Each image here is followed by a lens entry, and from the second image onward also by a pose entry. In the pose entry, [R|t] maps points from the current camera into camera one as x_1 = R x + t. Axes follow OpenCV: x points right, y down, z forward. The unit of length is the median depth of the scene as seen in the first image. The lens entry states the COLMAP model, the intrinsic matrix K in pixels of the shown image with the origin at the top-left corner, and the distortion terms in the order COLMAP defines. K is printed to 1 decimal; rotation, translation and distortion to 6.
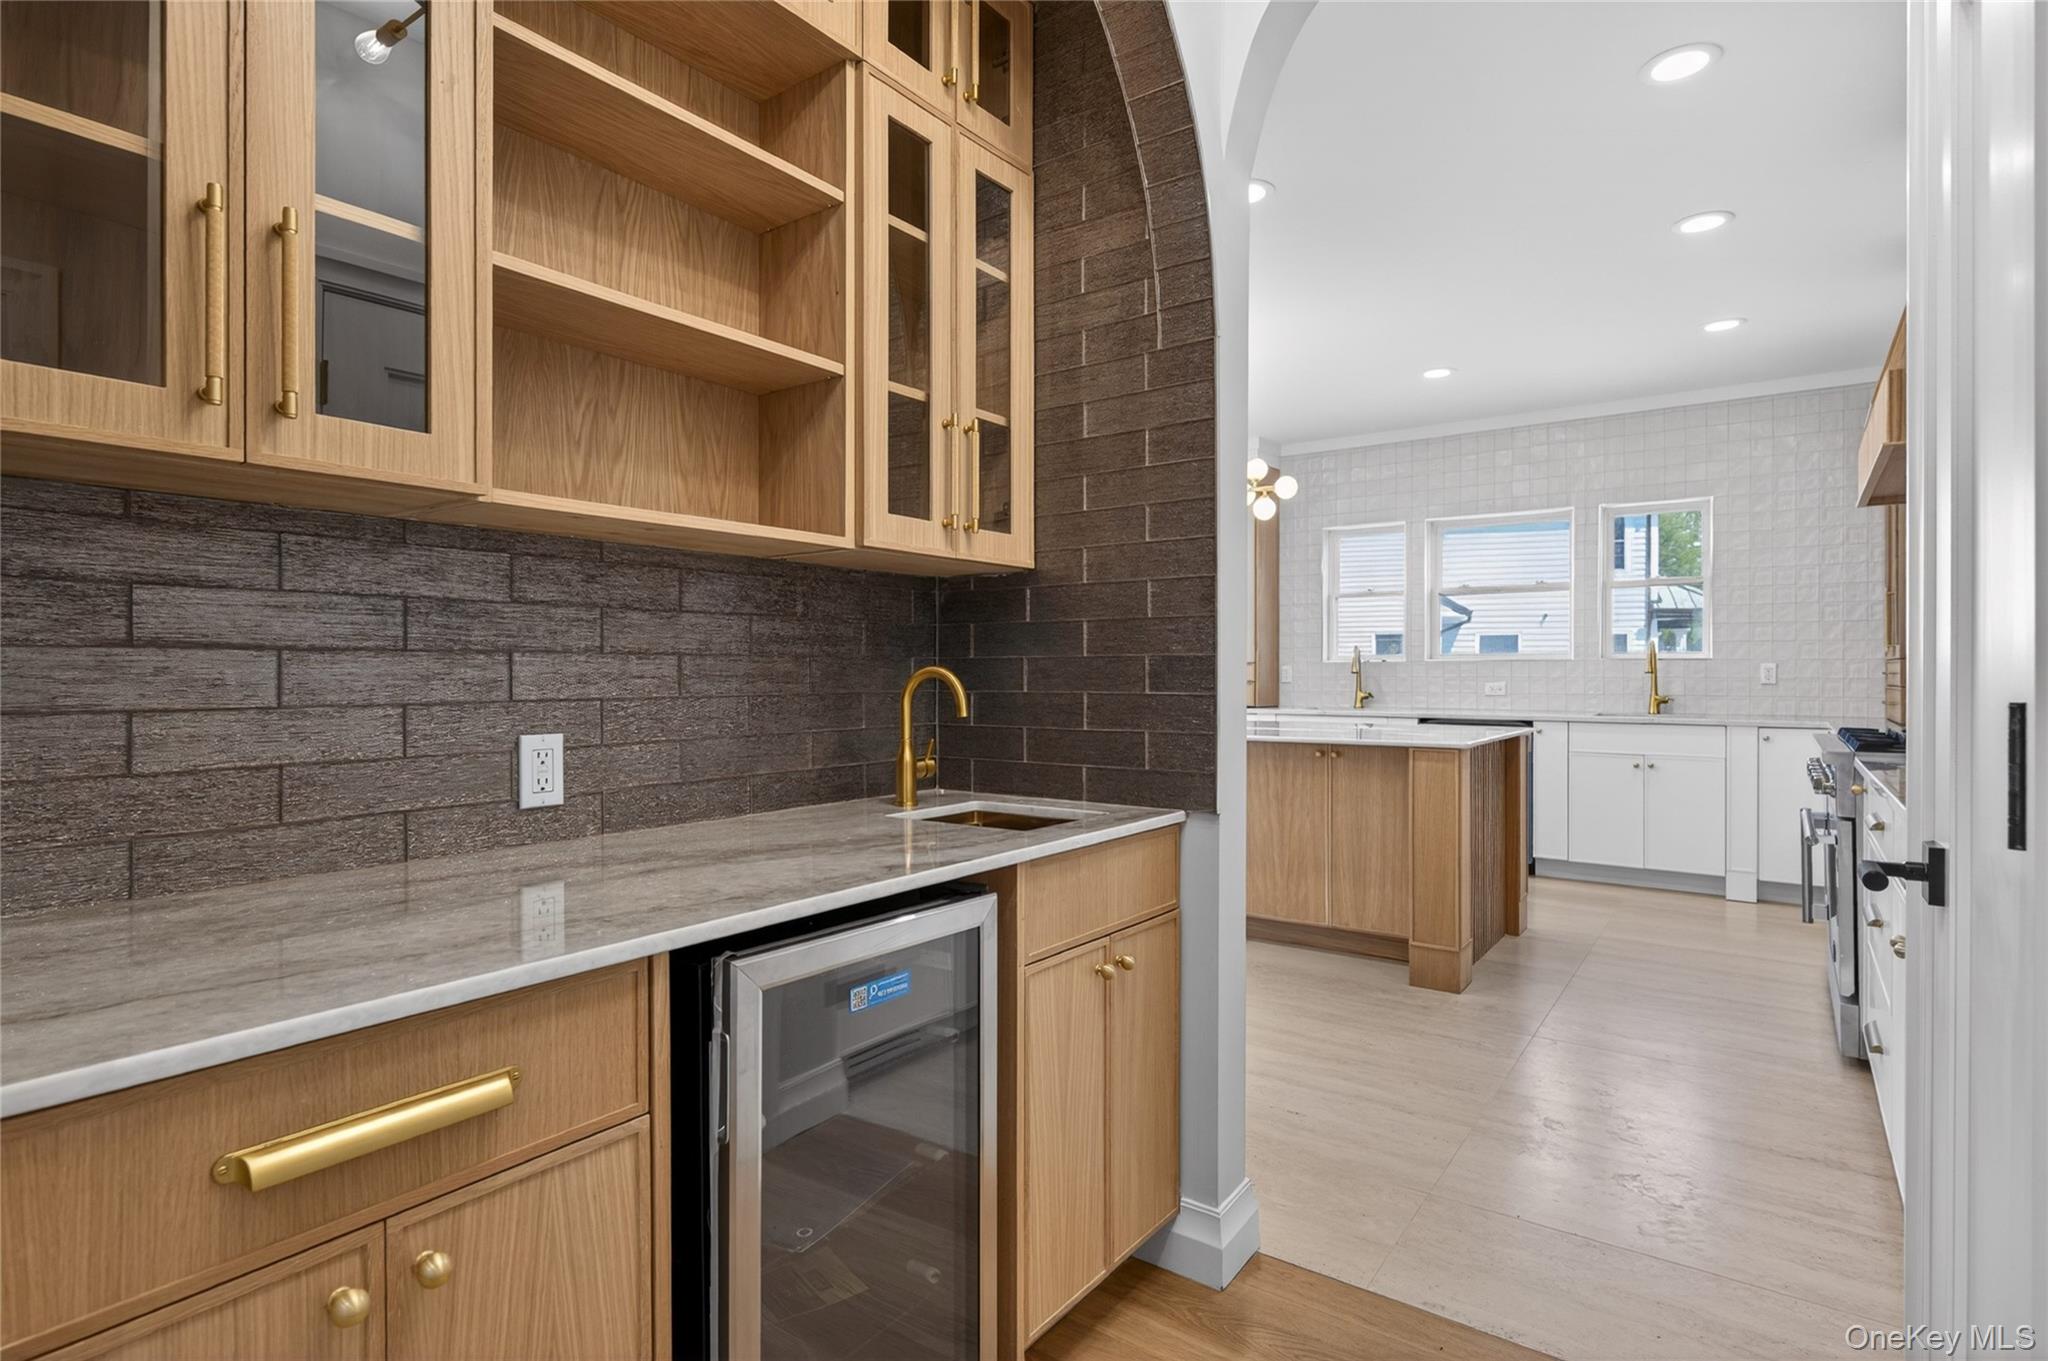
lens RADIAL K [[1039.7, 0, 1027.2], [0, 1039.7, 666.9], [0, 0, 1]] dist [-0.004508, 0.000275]
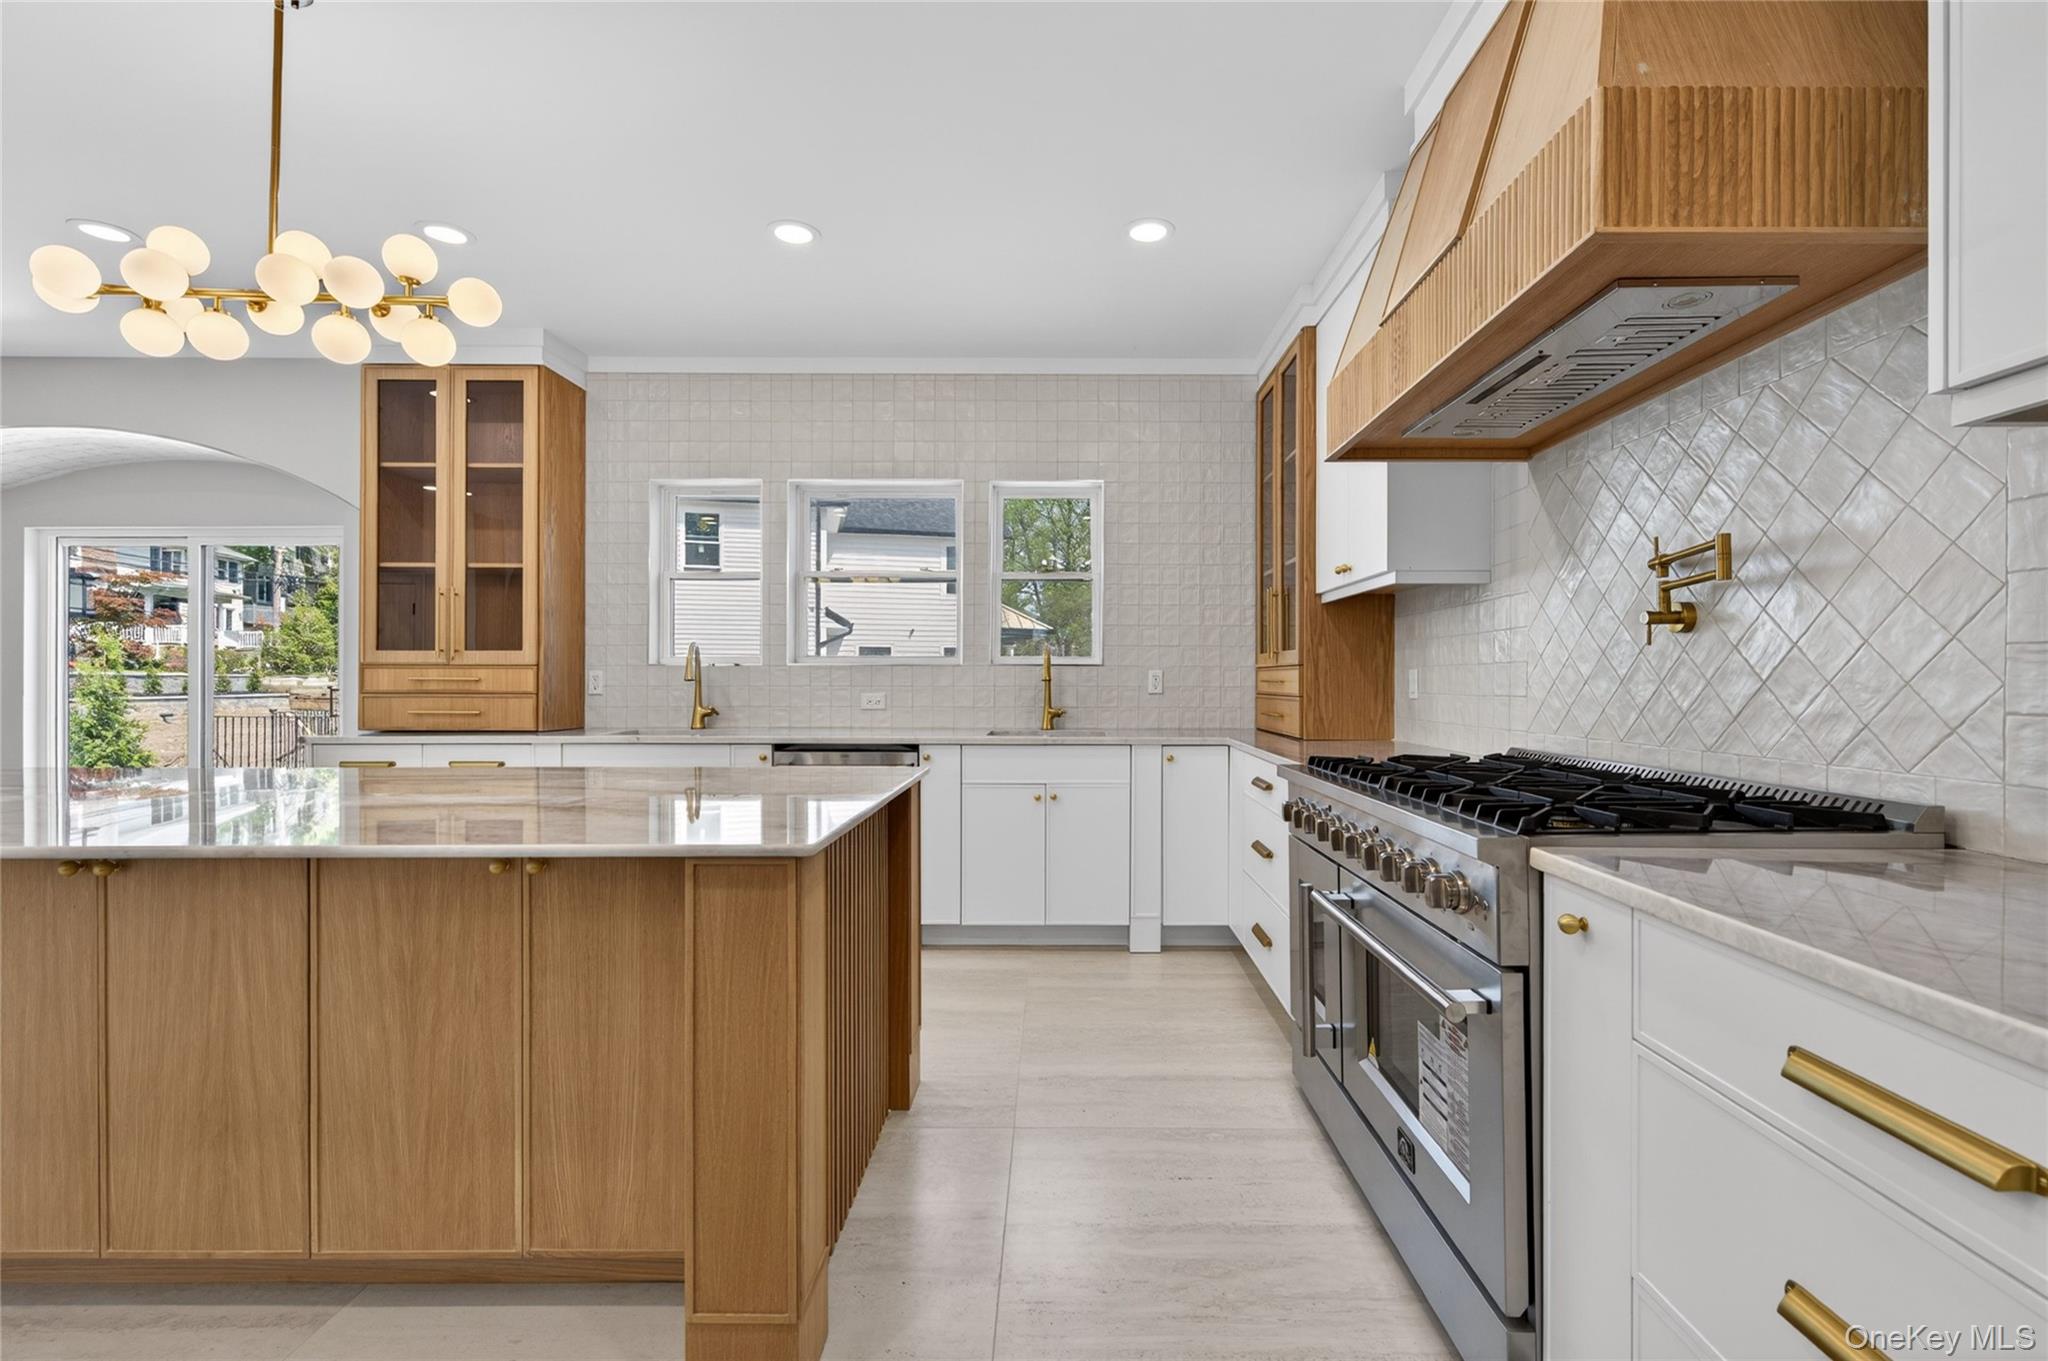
lens RADIAL K [[773.9, 0, 1029.2], [0, 773.9, 674.7], [0, 0, 1]] dist [0.001638, 0.000135]
pose [[0.811495, 0.004524, 0.584342, 0.234990], [-0.004553, 0.999989, -0.001418, 0.001632], [-0.584342, -0.001510, 0.811506, 0.524305]]
